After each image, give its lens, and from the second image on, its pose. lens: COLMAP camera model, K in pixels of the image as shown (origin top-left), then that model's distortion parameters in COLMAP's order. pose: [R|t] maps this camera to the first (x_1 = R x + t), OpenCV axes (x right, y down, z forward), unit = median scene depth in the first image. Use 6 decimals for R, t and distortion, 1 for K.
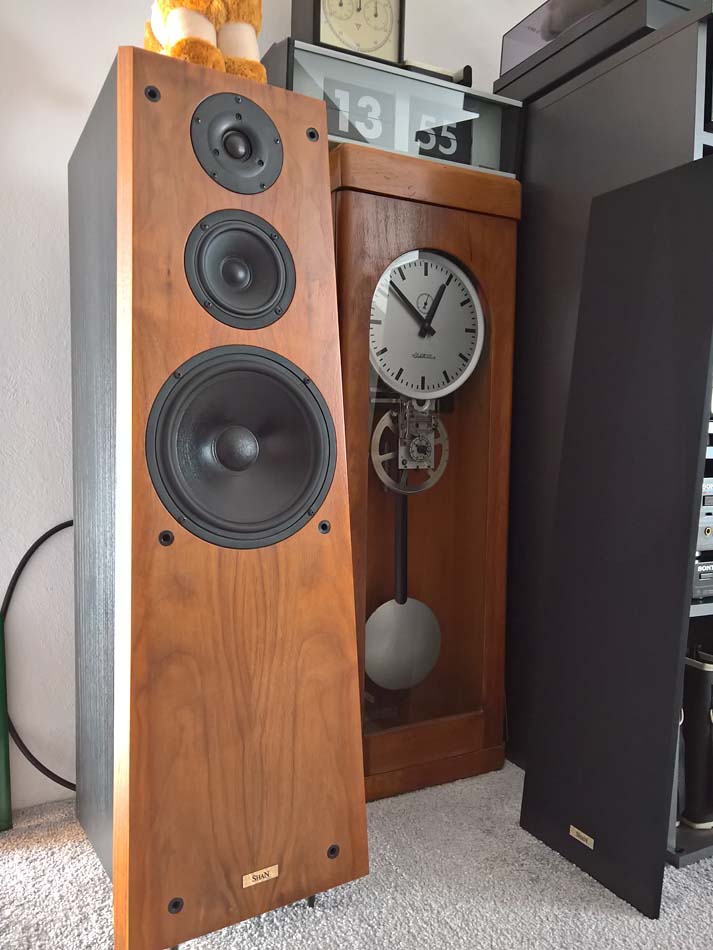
lens RADIAL K [[803.5, 0, 356.5], [0, 803.5, 475.0], [0, 0, 1]] dist [0.005827, -0.000586]
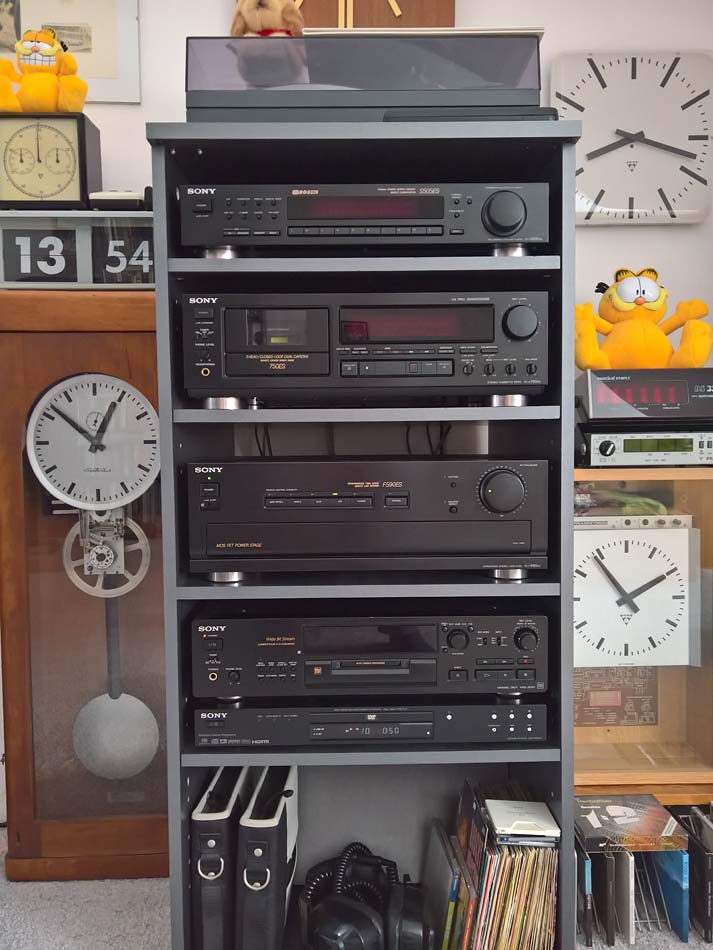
lens RADIAL K [[803.5, 0, 356.5], [0, 803.5, 475.0], [0, 0, 1]] dist [0.005827, -0.000586]
pose [[0.888827, -0.004647, -0.458218, 0.877756], [0.000031, 0.999949, -0.010080, -0.131238], [0.458242, 0.008945, 0.888782, 0.213134]]
